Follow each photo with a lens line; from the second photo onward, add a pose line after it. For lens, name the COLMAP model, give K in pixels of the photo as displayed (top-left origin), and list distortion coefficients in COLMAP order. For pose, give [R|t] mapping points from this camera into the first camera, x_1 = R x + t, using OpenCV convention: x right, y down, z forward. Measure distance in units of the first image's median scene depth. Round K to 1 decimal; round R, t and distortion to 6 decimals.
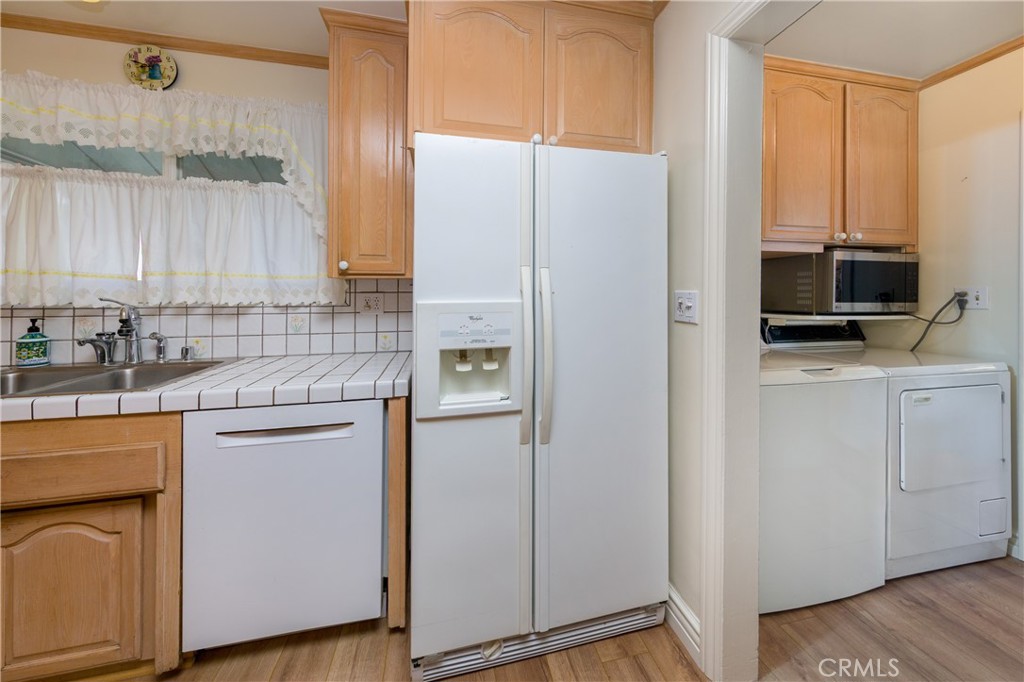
lens RADIAL K [[345.7, 0, 517.2], [0, 345.7, 290.3], [0, 0, 1]] dist [0.000546, 0.000049]
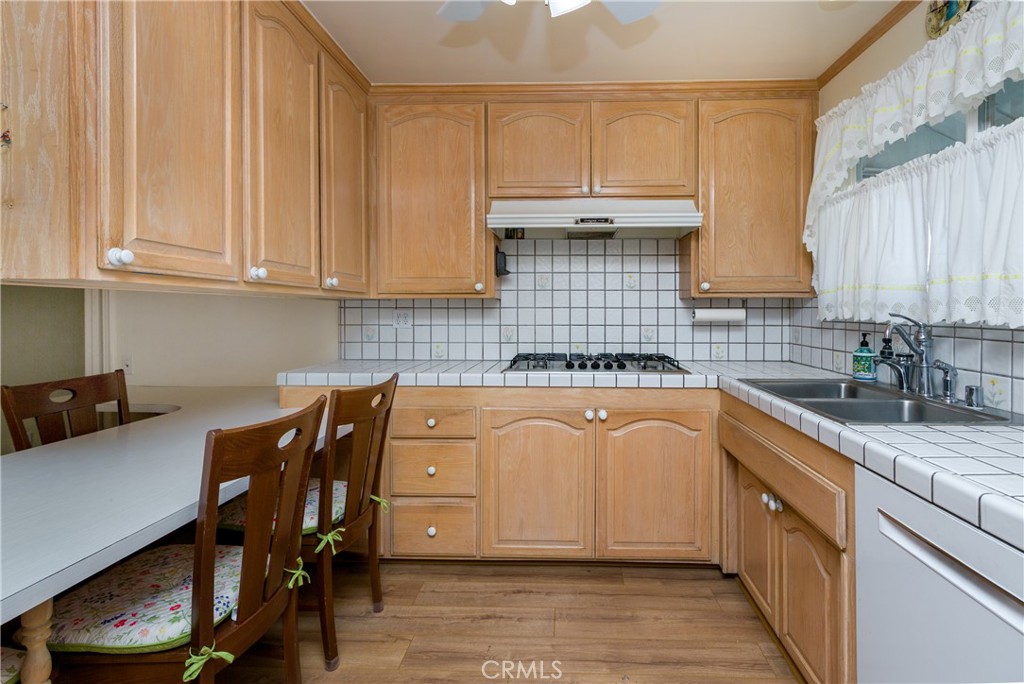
lens RADIAL K [[476.8, 0, 557.1], [0, 476.8, 311.8], [0, 0, 1]] dist [0.000638, 0.000060]
pose [[-0.239037, 0.006012, -0.970992, 0.158672], [0.007405, 0.999963, 0.004368, 0.007422], [0.970982, -0.006146, -0.239073, 0.462897]]
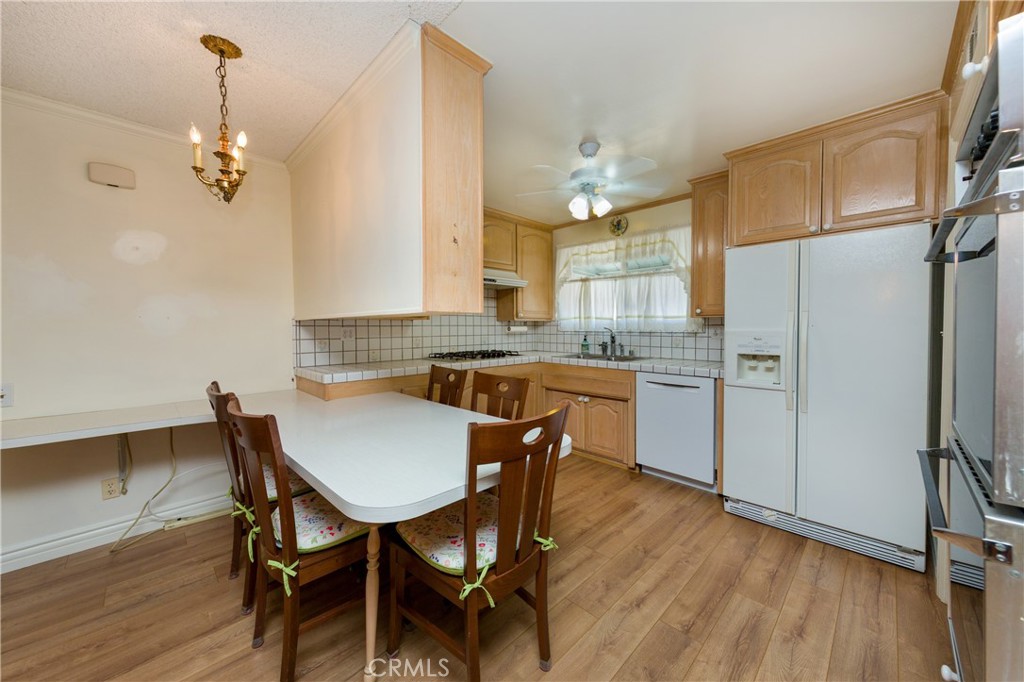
lens RADIAL K [[378.3, 0, 512.6], [0, 378.3, 331.5], [0, 0, 1]] dist [-0.000425, 0.000031]
pose [[0.543803, 0.013436, -0.839105, 0.698141], [0.007507, 0.999754, 0.020873, -0.011460], [0.839179, -0.017650, 0.543569, -1.005983]]
